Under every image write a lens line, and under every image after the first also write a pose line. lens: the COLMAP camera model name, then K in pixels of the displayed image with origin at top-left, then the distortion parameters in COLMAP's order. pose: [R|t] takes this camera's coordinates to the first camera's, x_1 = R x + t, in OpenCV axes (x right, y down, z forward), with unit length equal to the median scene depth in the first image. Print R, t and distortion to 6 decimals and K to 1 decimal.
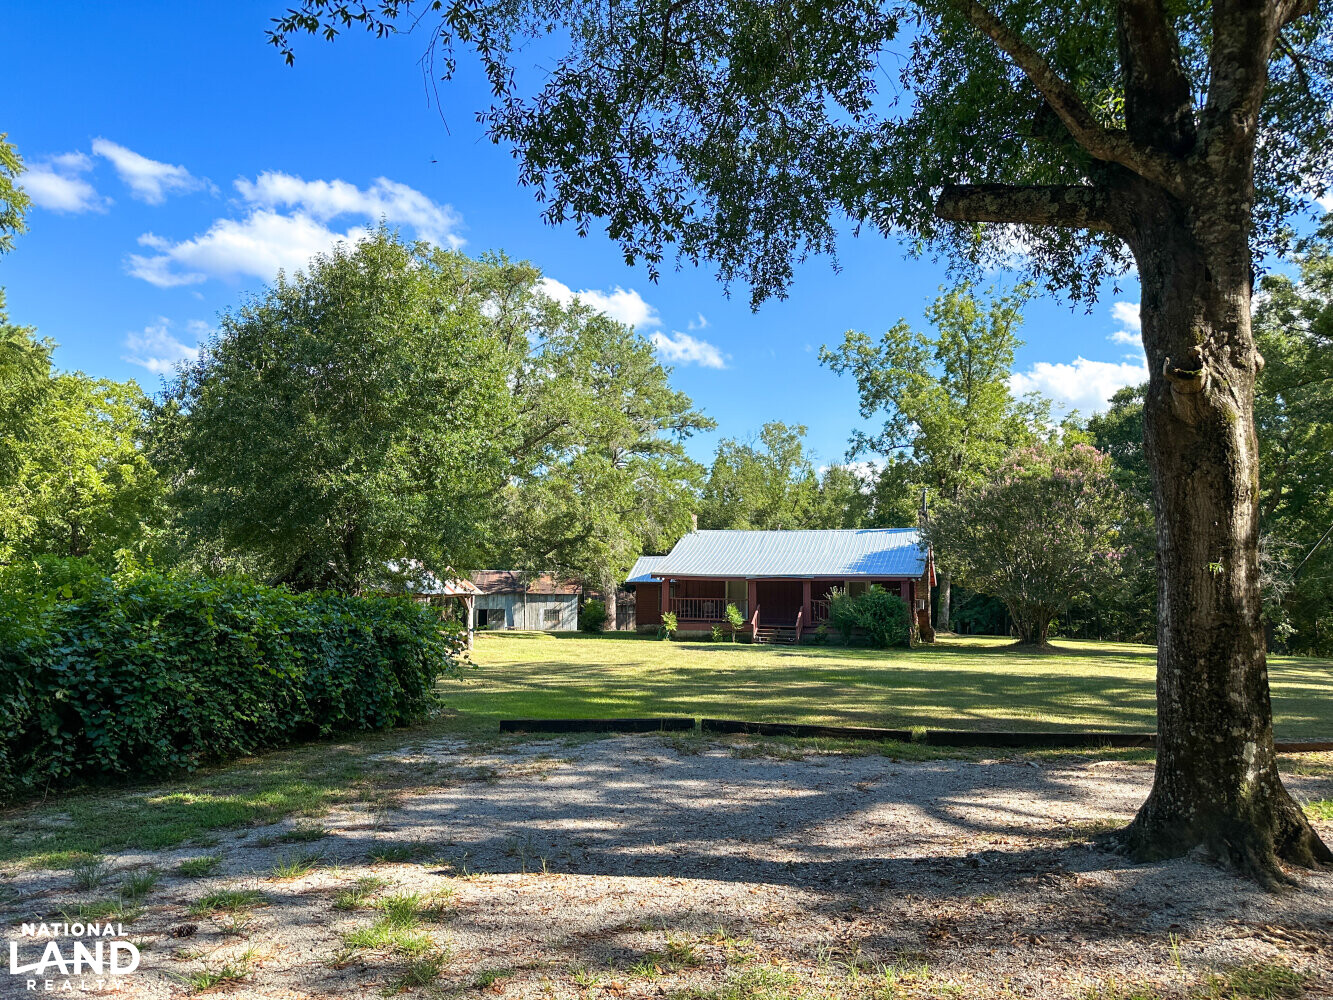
lens RADIAL K [[926.3, 0, 660.9], [0, 926.3, 501.5], [0, 0, 1]] dist [0.123519, -0.191476]
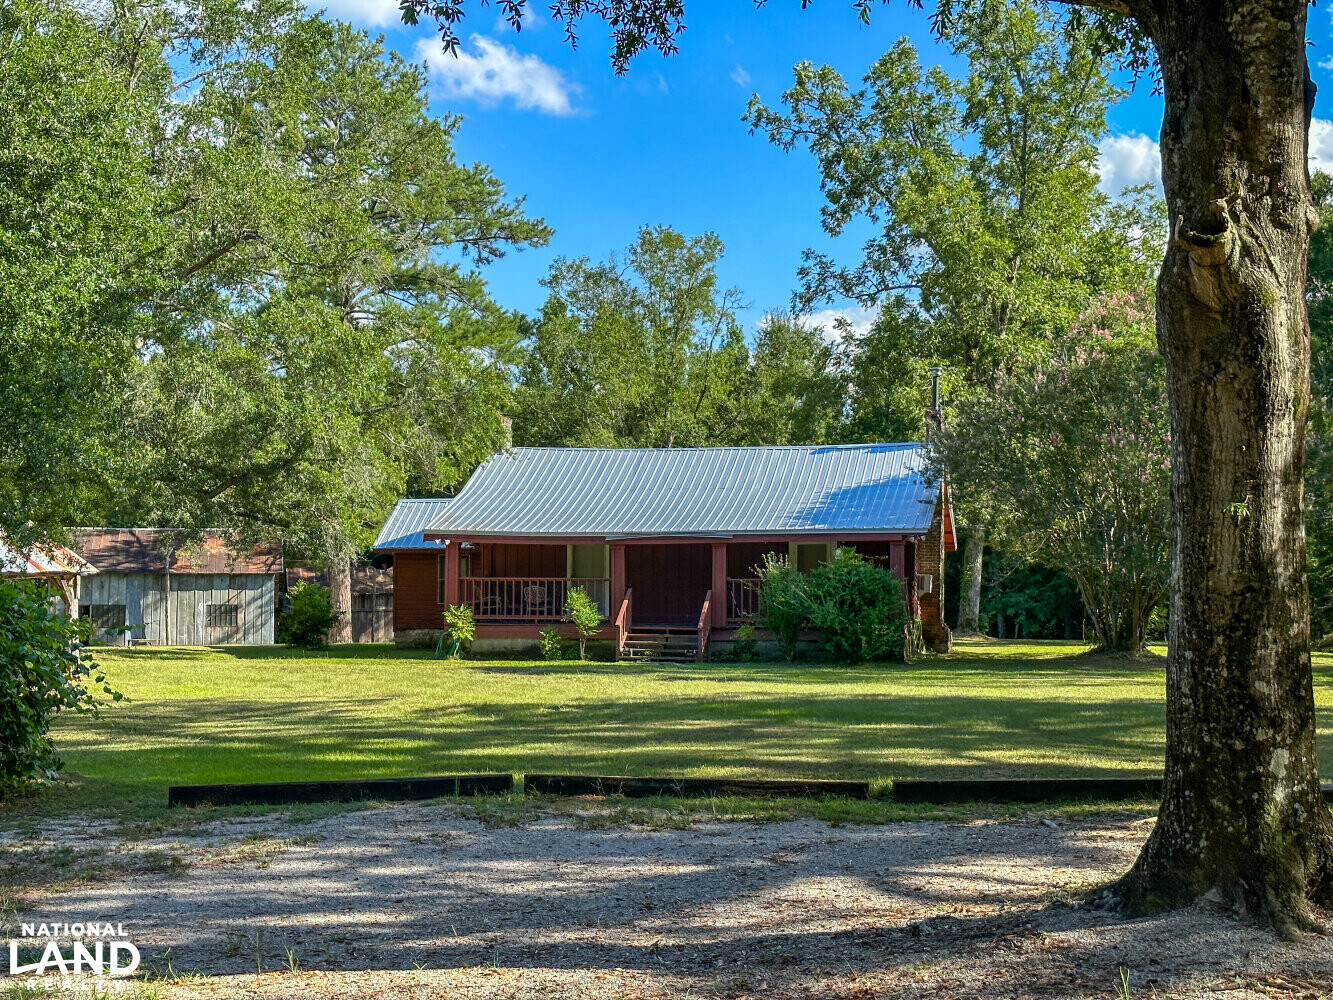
lens RADIAL K [[1851.0, 0, 667.7], [0, 1851.0, 521.9], [0, 0, 1]] dist [0.109170, 0.046718]
pose [[0.992380, -0.006510, 0.123045, -0.005818], [-0.002365, 0.997413, 0.071846, -0.005979], [-0.123195, -0.071590, 0.989797, -0.097006]]
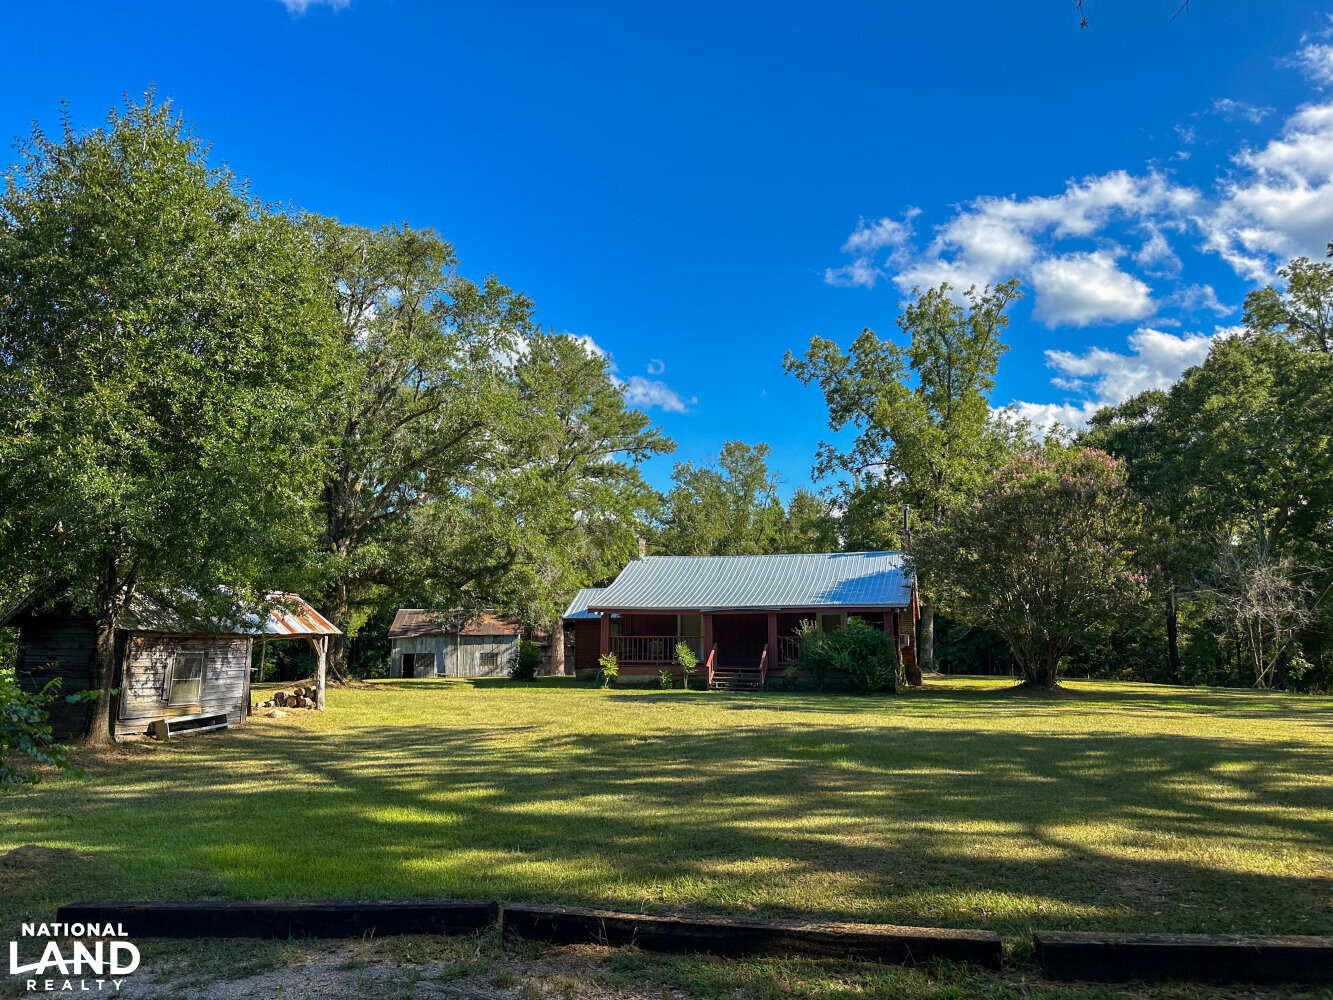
lens RADIAL K [[926.3, 0, 660.9], [0, 926.3, 501.5], [0, 0, 1]] dist [0.123519, -0.191476]
pose [[0.999359, -0.007794, 0.034941, 0.060364], [0.009310, 0.999013, -0.043436, 0.042673], [-0.034568, 0.043734, 0.998445, 0.344086]]
